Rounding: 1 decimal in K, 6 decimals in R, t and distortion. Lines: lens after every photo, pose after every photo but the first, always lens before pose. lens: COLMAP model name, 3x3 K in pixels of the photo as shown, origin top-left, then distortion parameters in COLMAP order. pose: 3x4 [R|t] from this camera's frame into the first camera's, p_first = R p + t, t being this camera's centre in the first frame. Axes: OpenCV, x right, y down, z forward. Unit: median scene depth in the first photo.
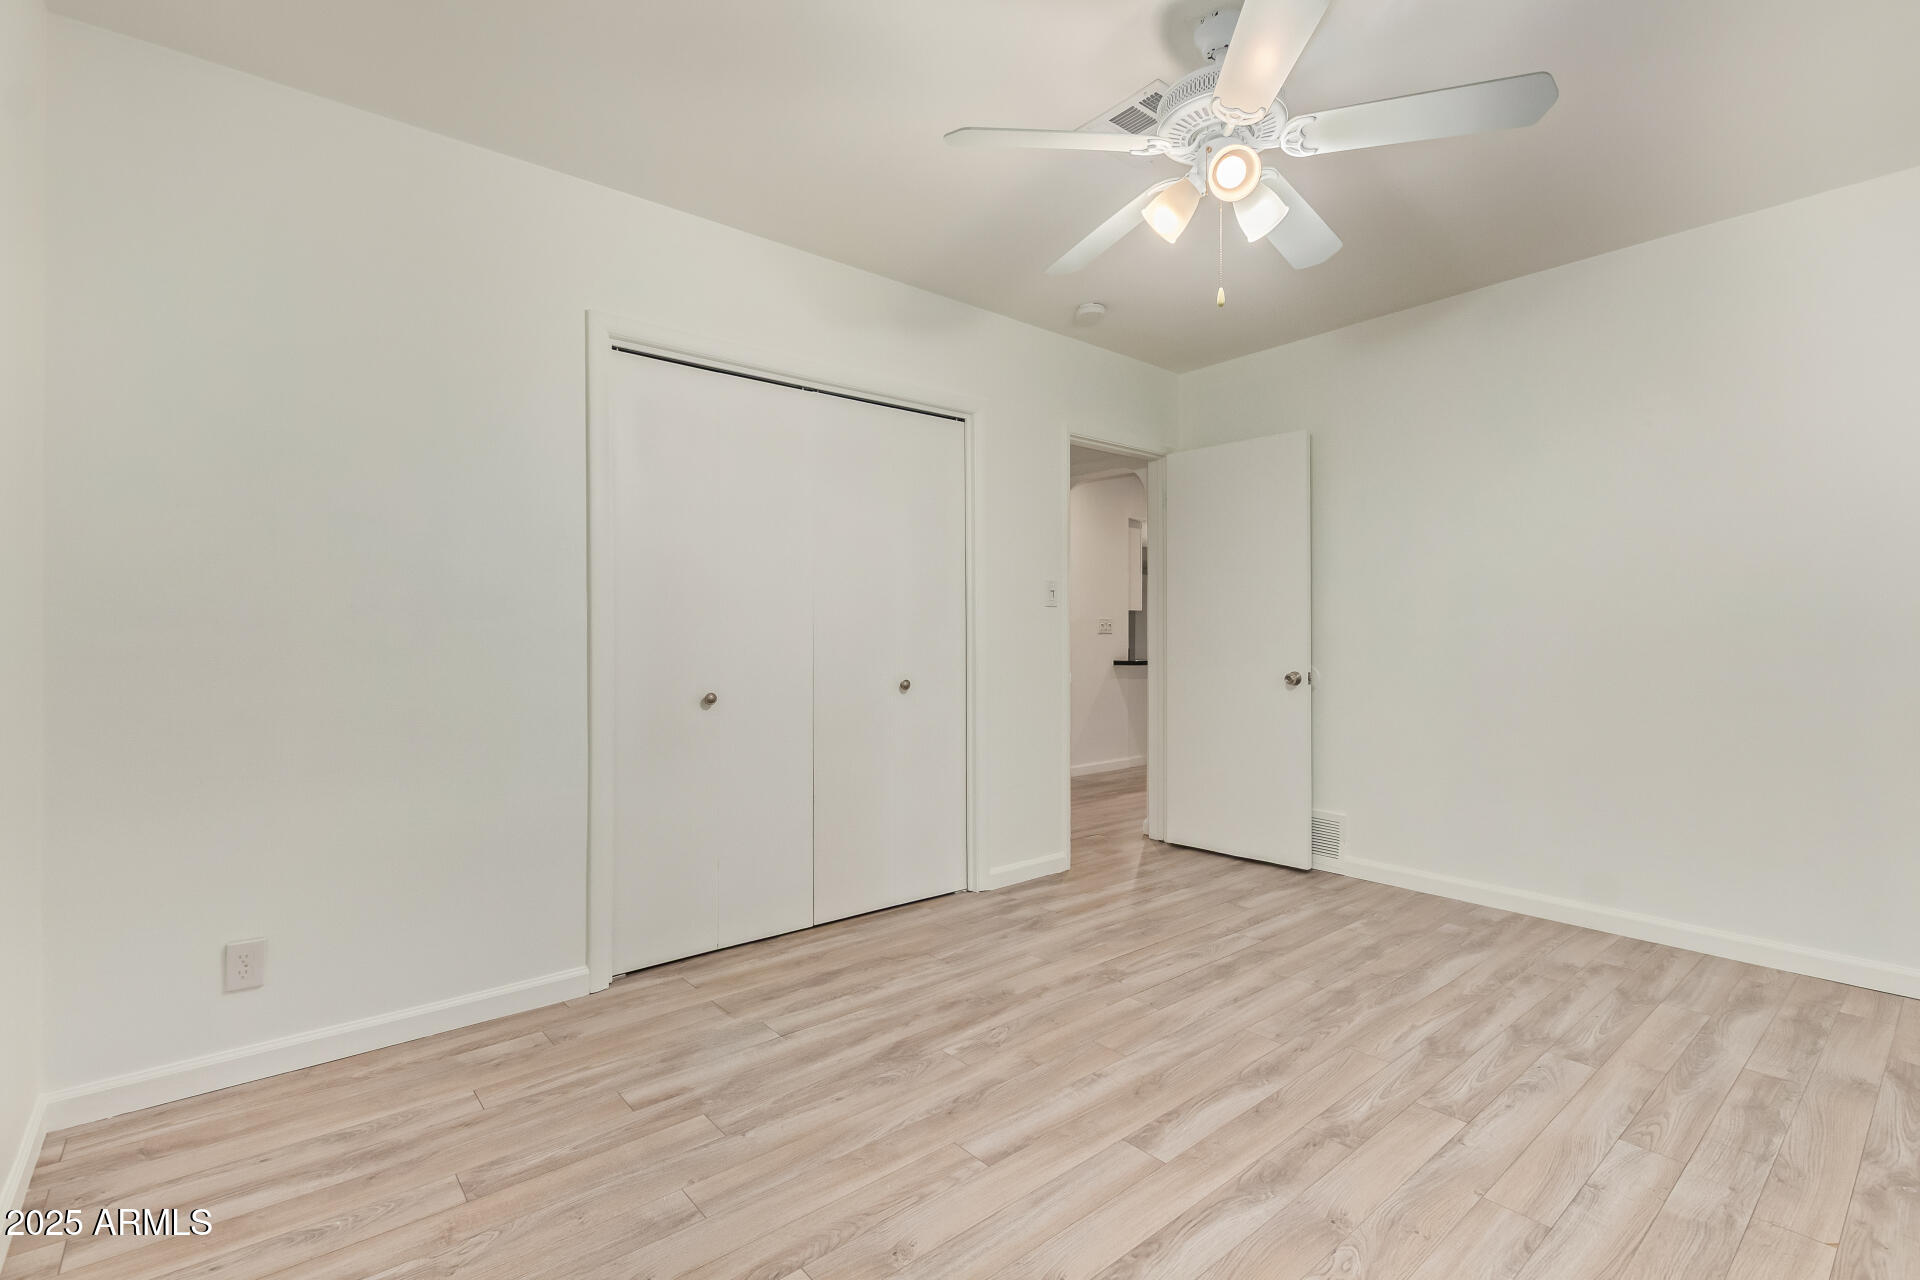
lens RADIAL K [[898.3, 0, 965.3], [0, 898.3, 643.4], [0, 0, 1]] dist [0.002930, -0.003791]
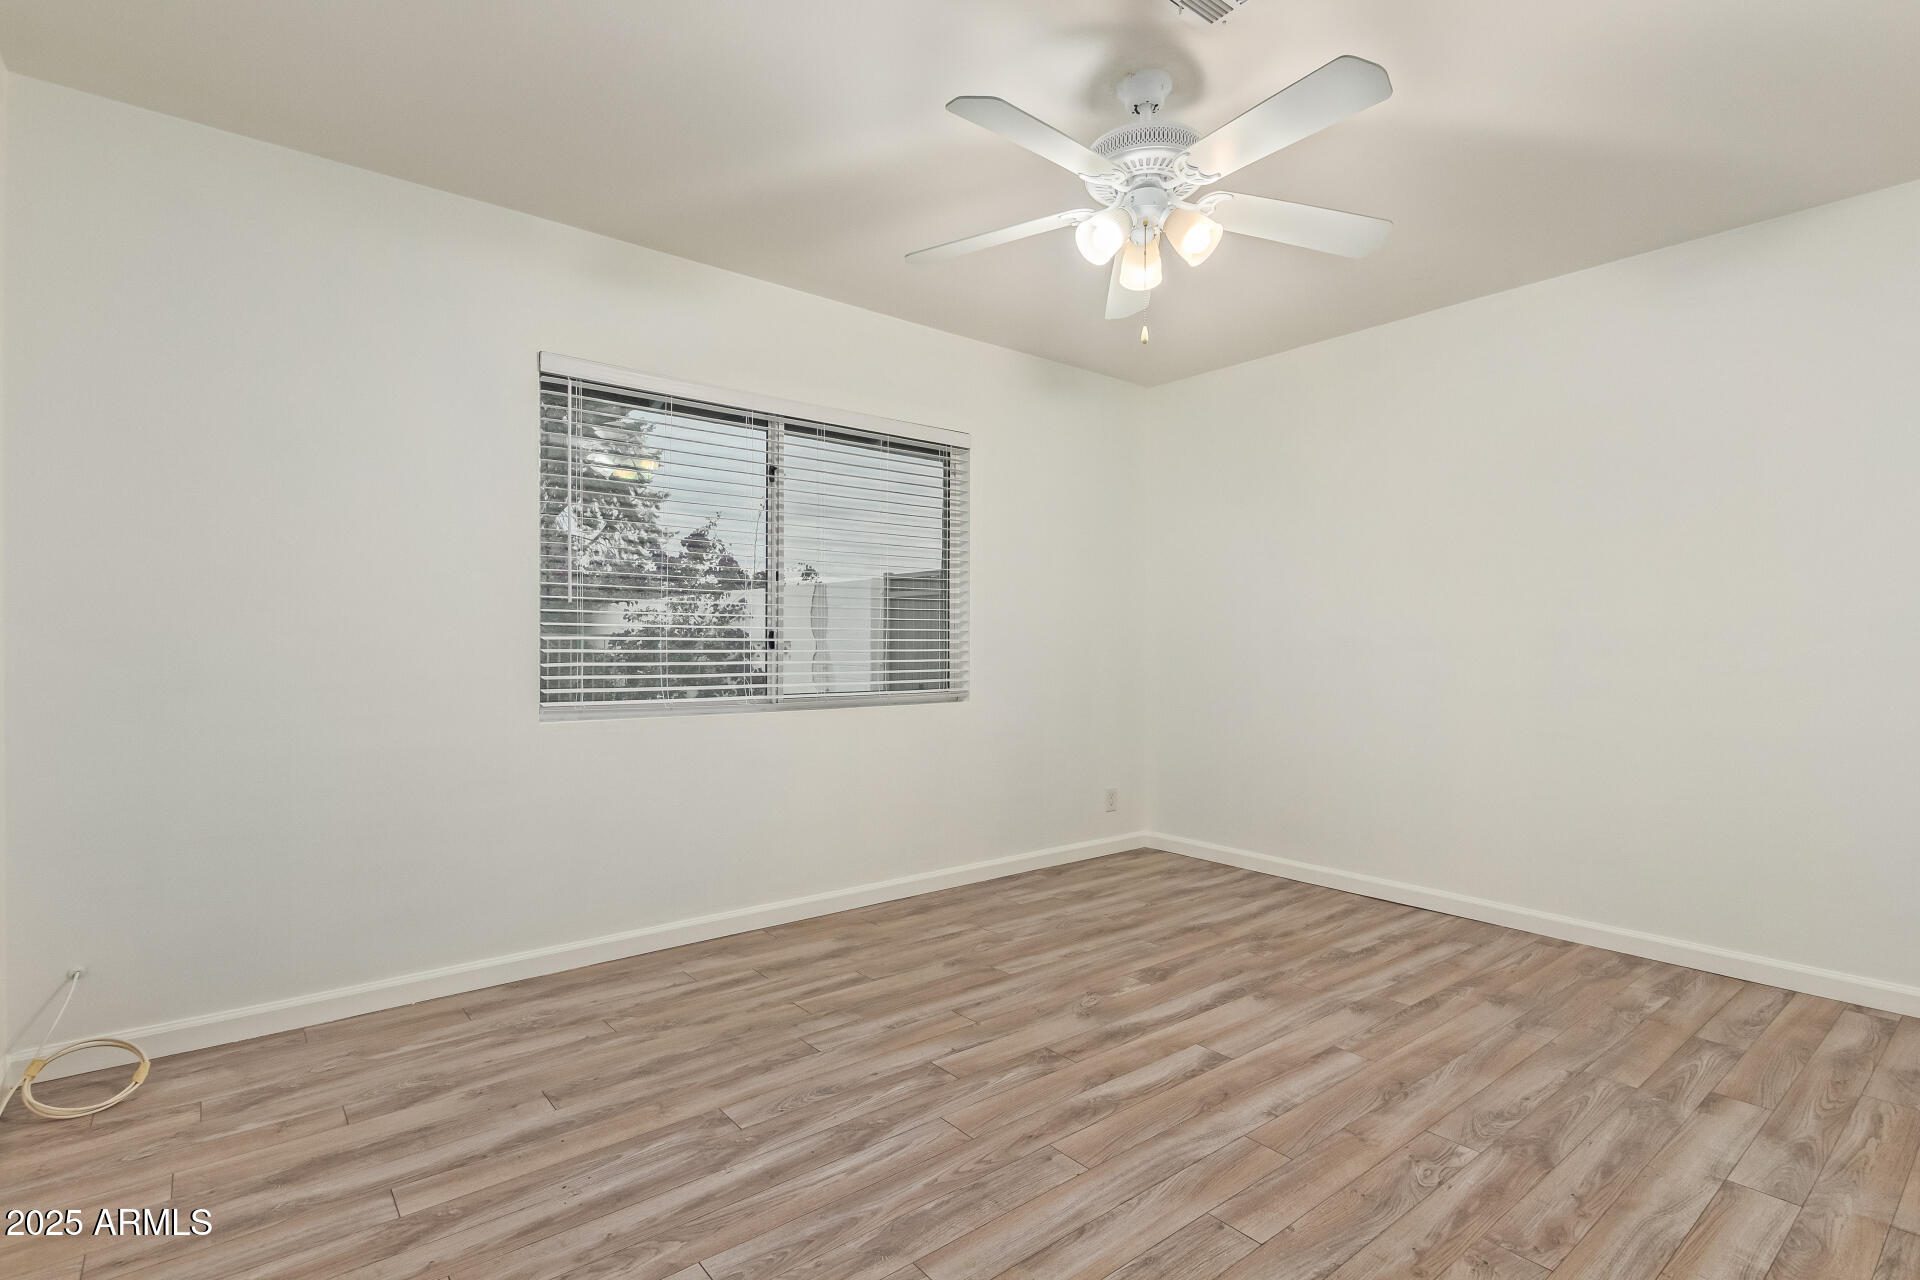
lens RADIAL K [[898.3, 0, 961.9], [0, 898.3, 638.8], [0, 0, 1]] dist [0.002930, -0.003791]
pose [[-0.999444, 0.000259, 0.033334, 0.444968], [0.000194, 0.999998, -0.001943, -0.002485], [-0.033334, -0.001935, -0.999442, 1.983722]]
